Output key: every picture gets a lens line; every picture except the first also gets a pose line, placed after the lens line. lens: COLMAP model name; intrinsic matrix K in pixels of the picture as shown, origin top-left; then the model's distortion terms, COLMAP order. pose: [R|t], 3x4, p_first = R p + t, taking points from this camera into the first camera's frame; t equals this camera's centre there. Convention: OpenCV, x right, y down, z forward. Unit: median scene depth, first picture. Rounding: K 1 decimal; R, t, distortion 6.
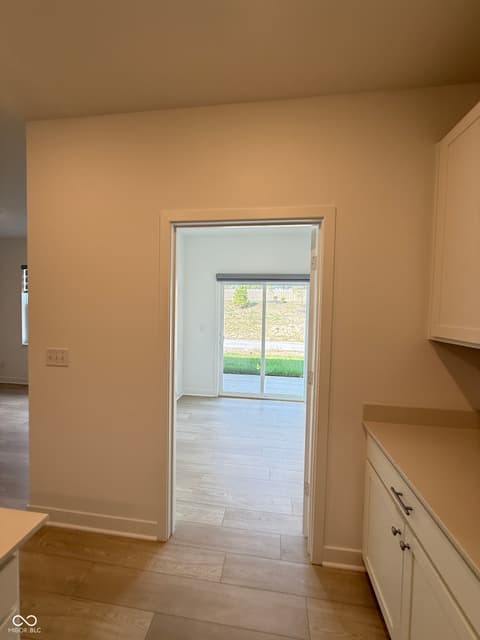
lens RADIAL K [[257.0, 0, 239.0], [0, 257.0, 317.9], [0, 0, 1]] dist [0.000998, 0.000407]
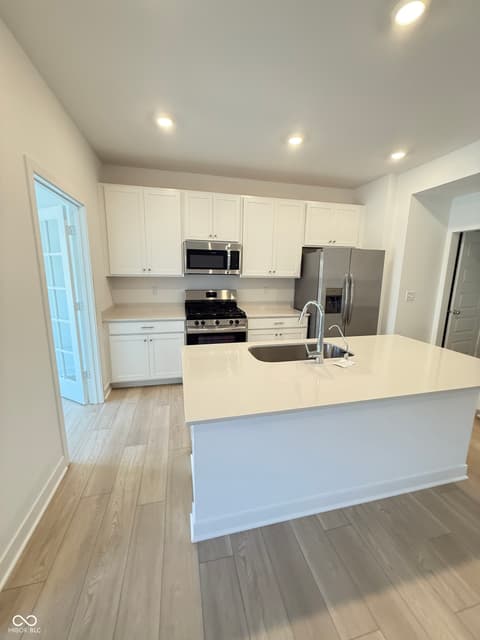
lens RADIAL K [[257.0, 0, 239.0], [0, 257.0, 317.9], [0, 0, 1]] dist [0.000998, 0.000407]
pose [[-0.360320, -0.194184, 0.912394, -1.561027], [0.016907, 0.976573, 0.214520, -0.013604], [-0.932675, 0.092722, -0.348596, 0.654243]]
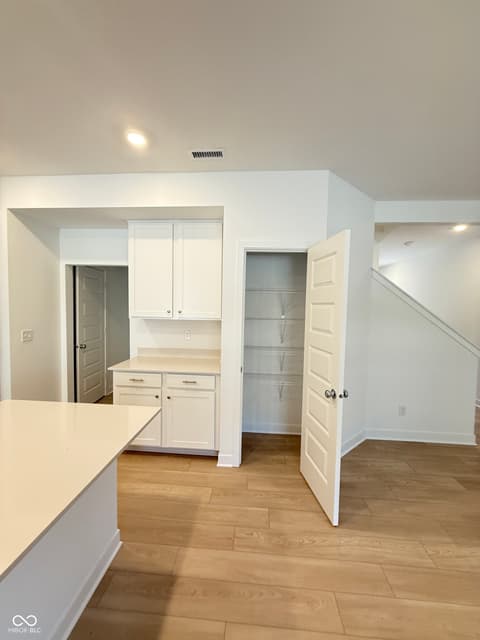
lens RADIAL K [[257.0, 0, 239.0], [0, 257.0, 317.9], [0, 0, 1]] dist [0.000998, 0.000407]
pose [[-0.997531, -0.037909, -0.059120, -1.369506], [-0.043149, 0.995003, 0.090039, -0.041124], [0.055411, 0.092368, -0.994182, 0.313319]]
